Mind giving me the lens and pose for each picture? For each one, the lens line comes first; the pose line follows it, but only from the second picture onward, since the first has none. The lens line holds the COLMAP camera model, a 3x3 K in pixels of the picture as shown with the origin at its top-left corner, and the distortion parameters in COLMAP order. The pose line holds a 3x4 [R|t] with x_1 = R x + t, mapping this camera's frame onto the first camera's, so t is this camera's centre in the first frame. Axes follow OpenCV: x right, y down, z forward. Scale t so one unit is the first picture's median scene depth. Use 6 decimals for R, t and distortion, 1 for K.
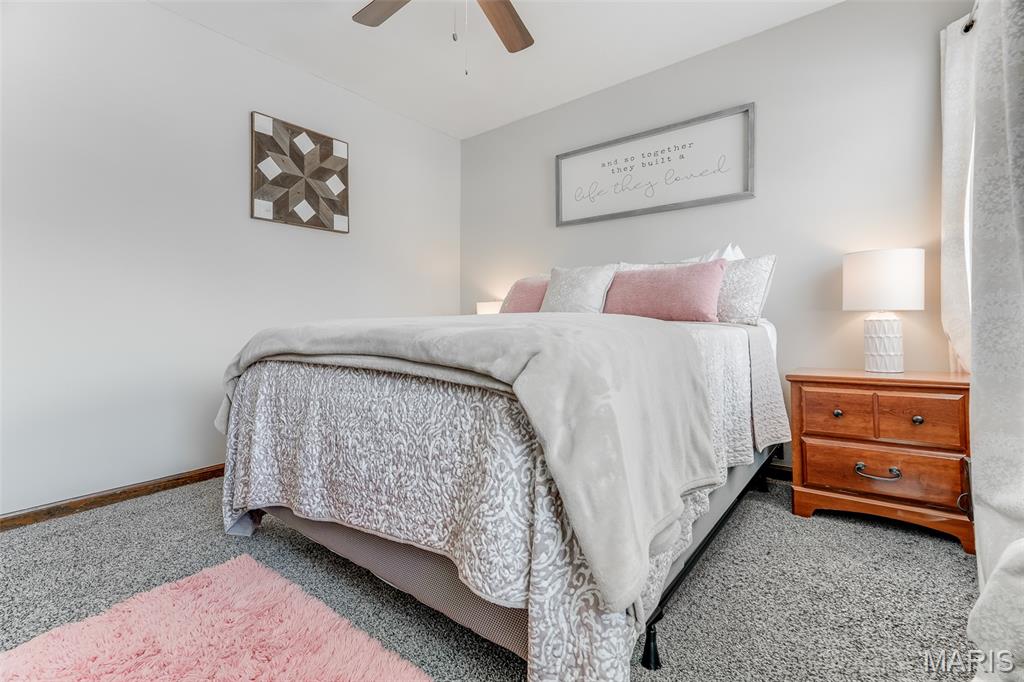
lens RADIAL K [[456.5, 0, 515.6], [0, 456.5, 321.6], [0, 0, 1]] dist [0.000694, 0.000402]
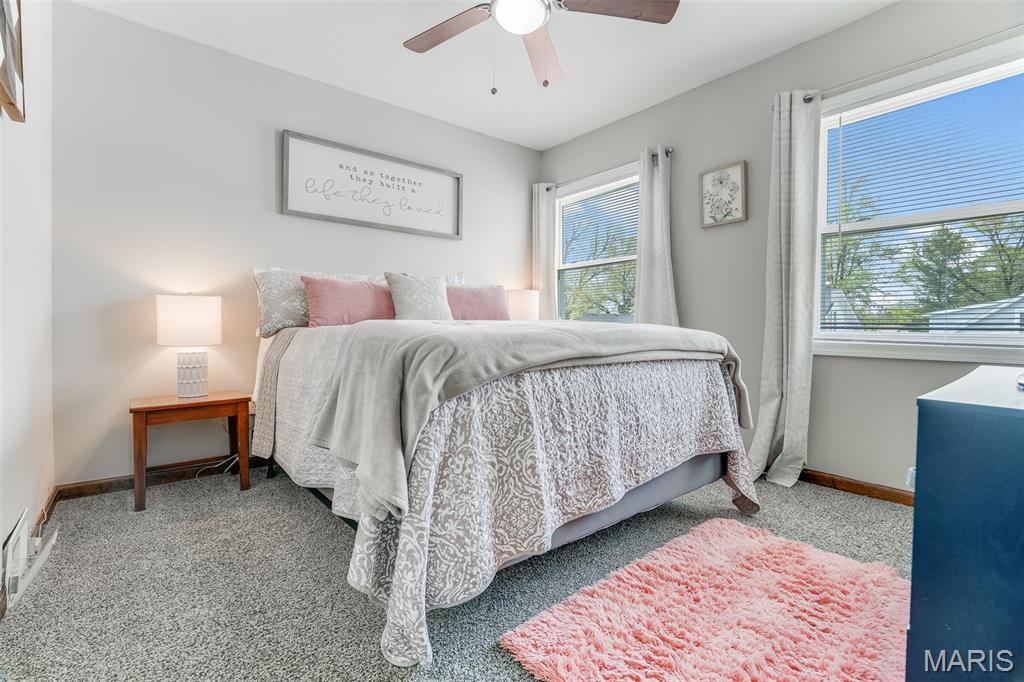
lens RADIAL K [[456.5, 0, 515.6], [0, 456.5, 321.6], [0, 0, 1]] dist [0.000694, 0.000402]
pose [[0.213319, 0.015144, 0.976865, -0.741064], [-0.002799, 0.999885, -0.014890, 0.003136], [-0.976979, 0.000442, 0.213337, 0.466363]]
